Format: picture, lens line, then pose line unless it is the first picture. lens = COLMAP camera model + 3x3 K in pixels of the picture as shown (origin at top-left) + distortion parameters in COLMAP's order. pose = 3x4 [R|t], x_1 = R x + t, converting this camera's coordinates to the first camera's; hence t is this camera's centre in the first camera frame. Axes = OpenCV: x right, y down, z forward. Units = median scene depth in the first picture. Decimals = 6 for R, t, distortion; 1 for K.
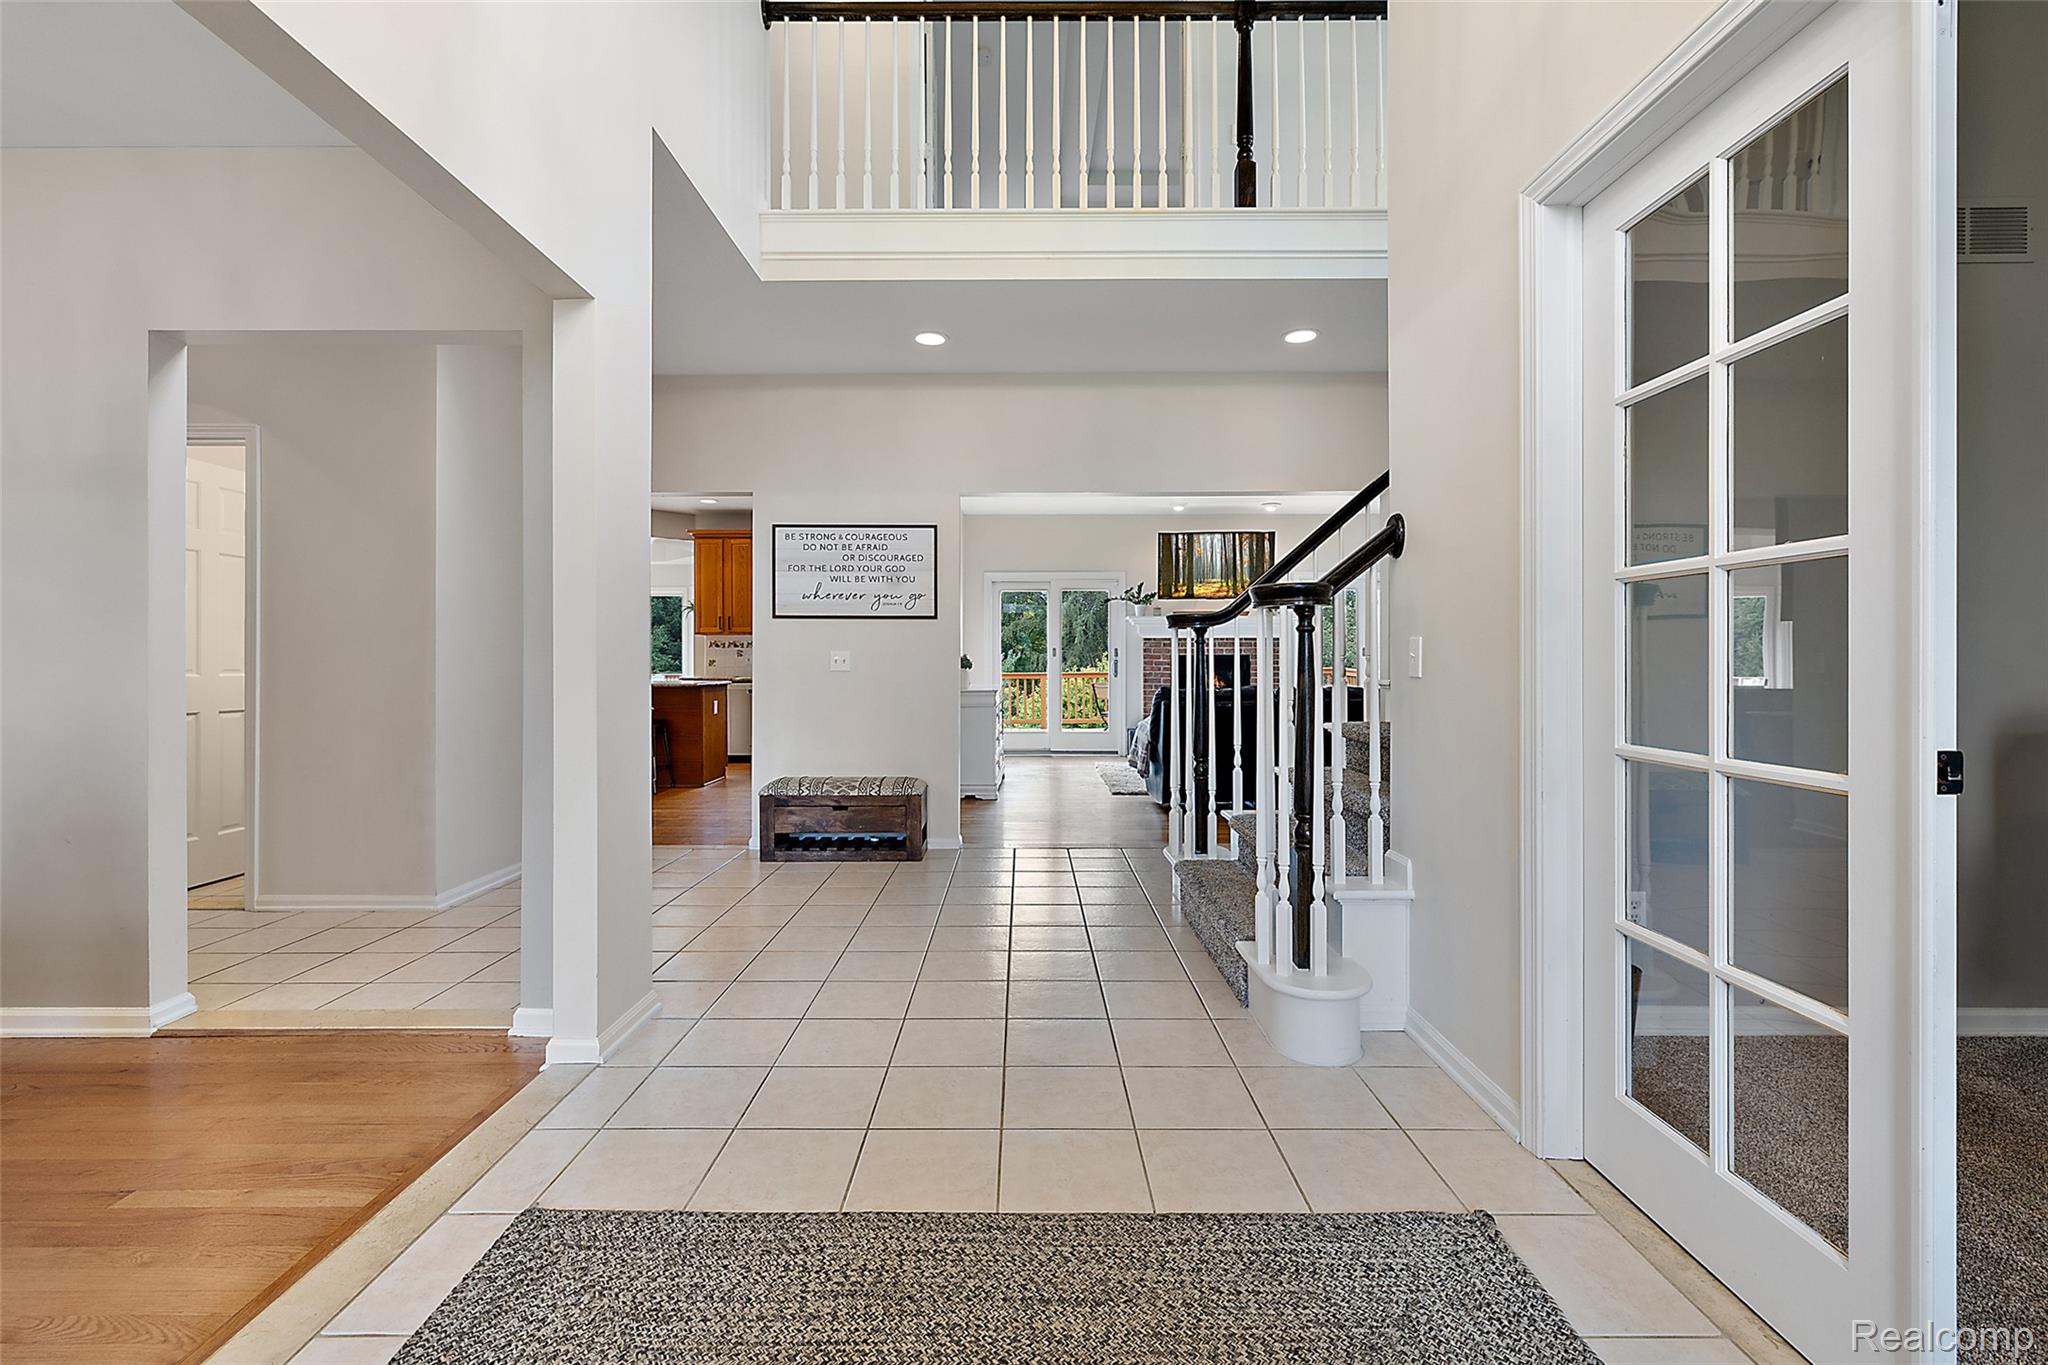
lens RADIAL K [[880.1, 0, 1025.3], [0, 880.1, 651.3], [0, 0, 1]] dist [0.001964, 0.000332]
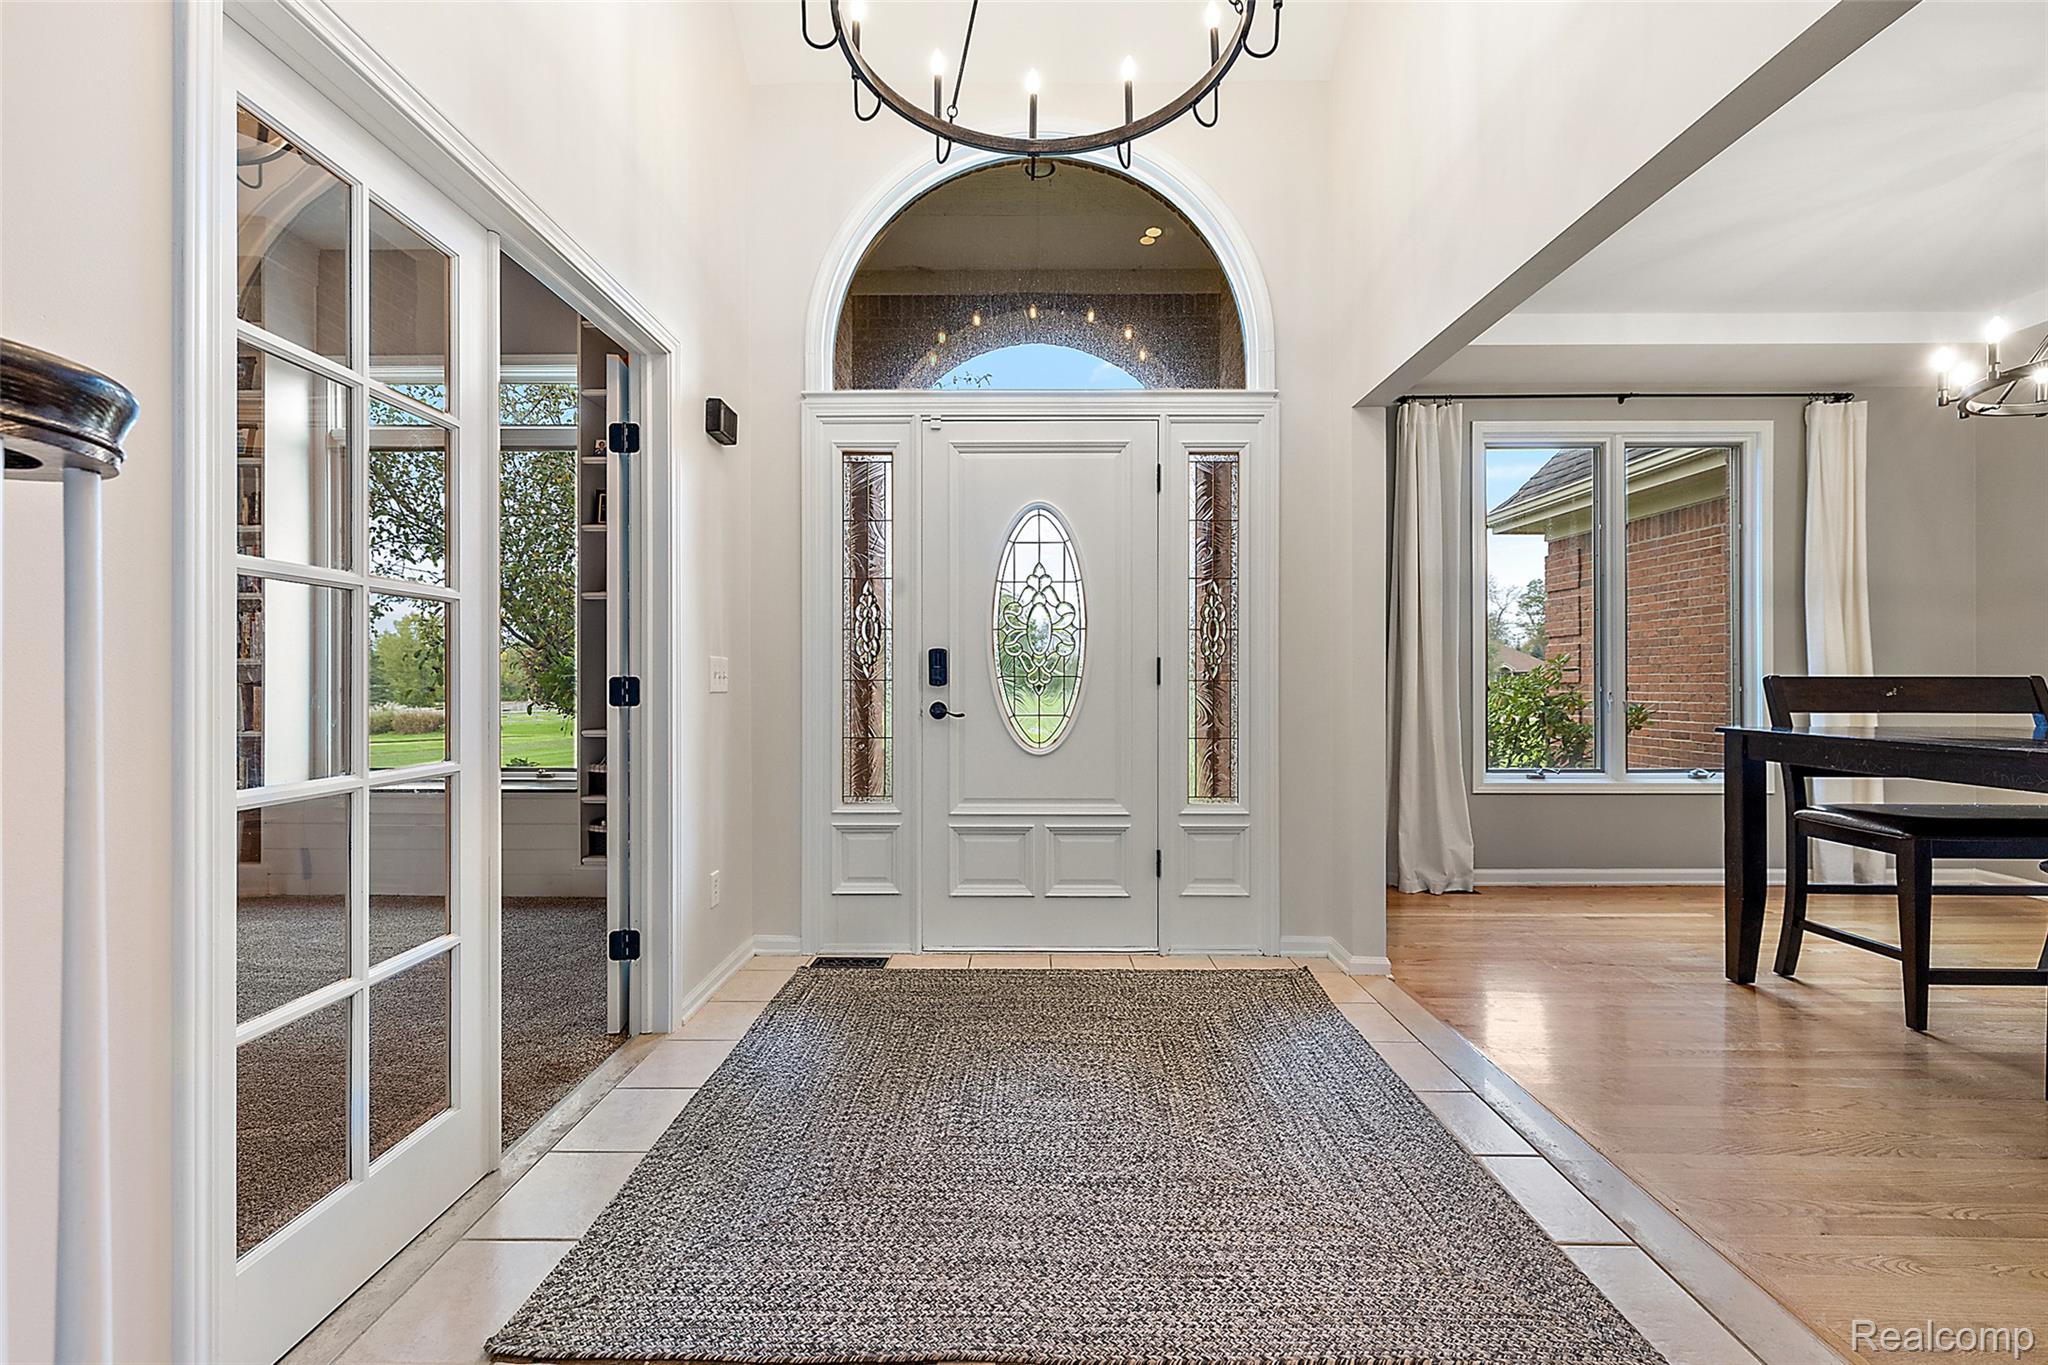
lens RADIAL K [[879.9, 0, 1024.0], [0, 879.9, 682.5], [0, 0, 1]] dist [-0.001902, 0.000106]
pose [[-0.999917, 0.000337, 0.012848, 0.007342], [0.000261, 0.999982, -0.005927, 0.022034], [-0.012850, -0.005923, -0.999900, 2.030315]]
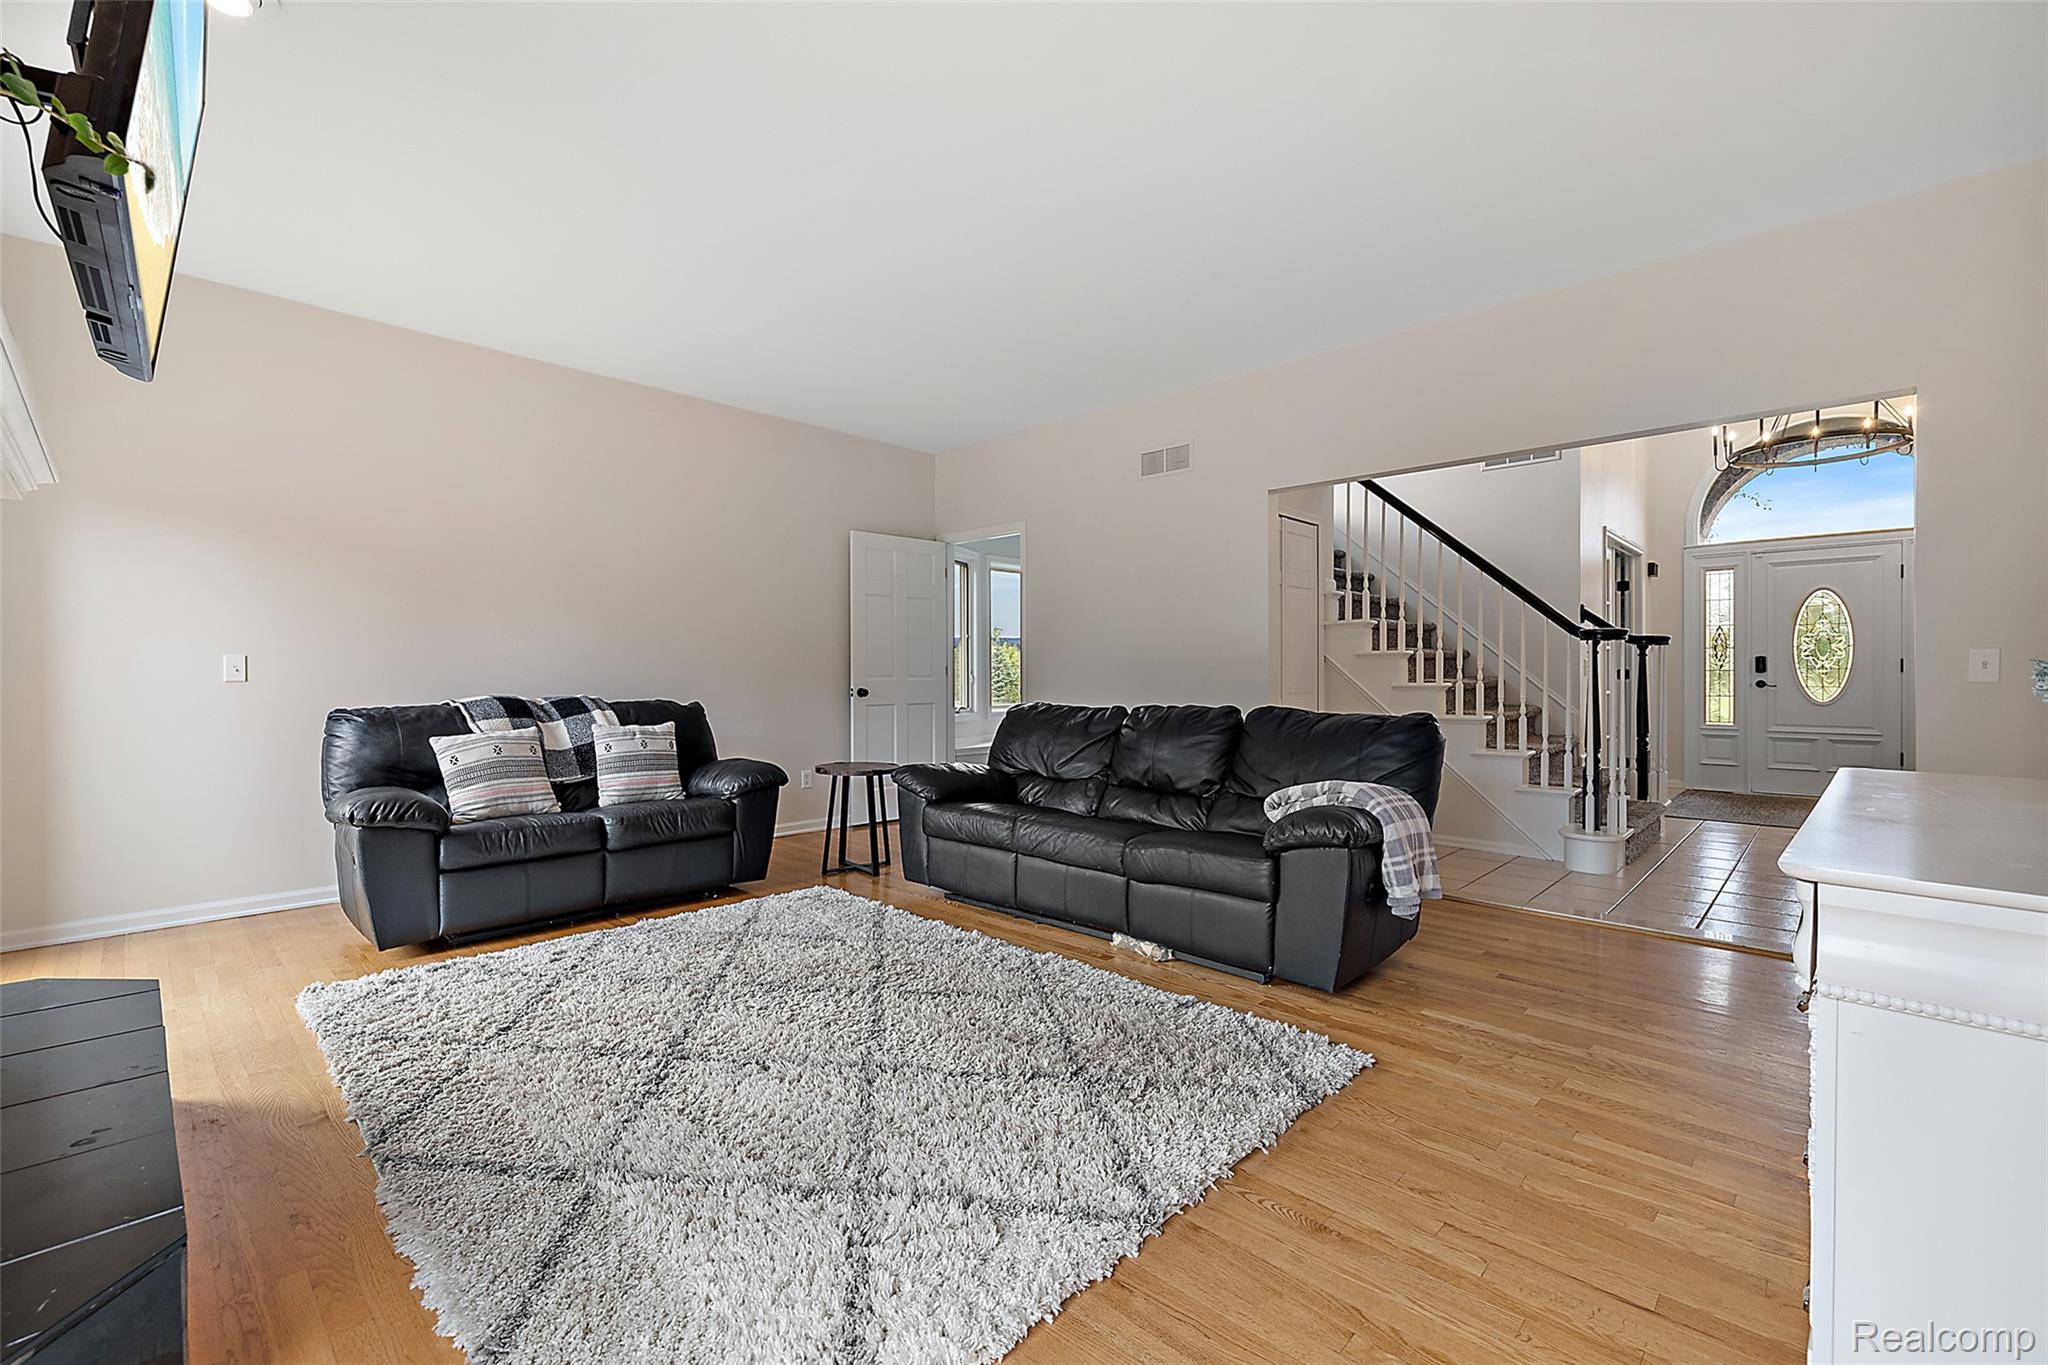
lens RADIAL K [[870.2, 0, 1024.0], [0, 870.2, 682.5], [0, 0, 1]] dist [0.003139, 0.000128]
pose [[-0.719471, -0.006766, 0.694489, -0.185150], [-0.004868, 0.999977, 0.004699, 0.071775], [-0.694505, 0.000000, -0.719488, 6.447561]]
